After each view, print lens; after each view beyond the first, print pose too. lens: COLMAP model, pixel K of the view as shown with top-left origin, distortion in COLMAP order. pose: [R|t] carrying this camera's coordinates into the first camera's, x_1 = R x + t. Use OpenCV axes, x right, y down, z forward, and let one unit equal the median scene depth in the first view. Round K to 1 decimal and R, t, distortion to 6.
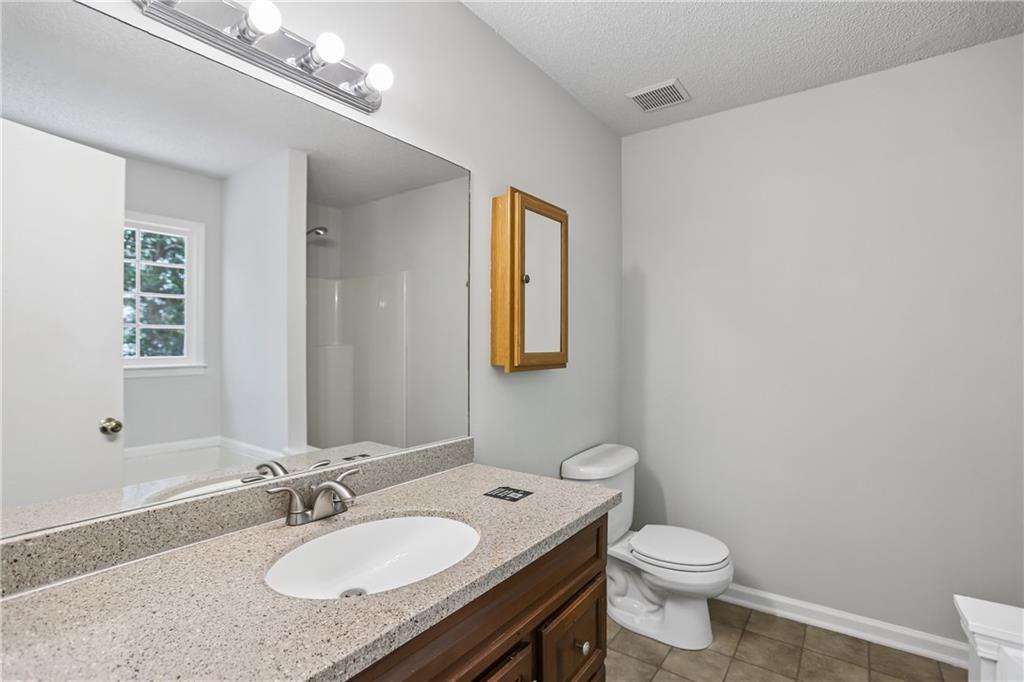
lens RADIAL K [[472.1, 0, 511.0], [0, 472.1, 342.7], [0, 0, 1]] dist [0.000537, 0.000762]
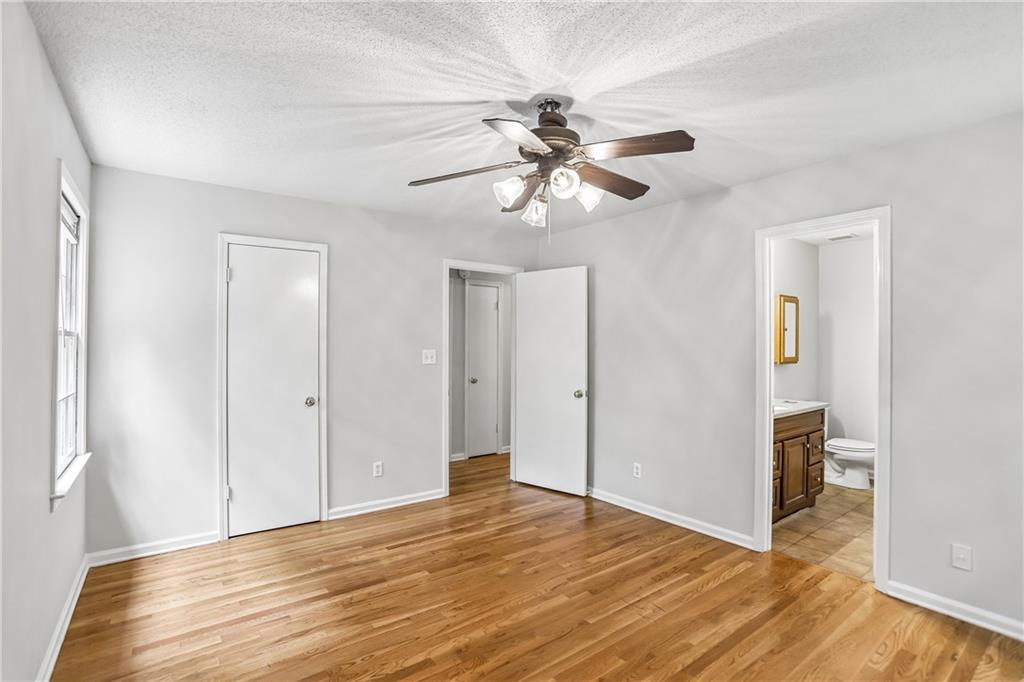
lens RADIAL K [[472.1, 0, 509.8], [0, 472.1, 340.6], [0, 0, 1]] dist [0.000537, 0.000762]
pose [[0.961727, 0.003666, -0.273986, -0.686721], [-0.004289, 0.999989, -0.001674, -0.057178], [0.273976, 0.002785, 0.961732, -1.842779]]
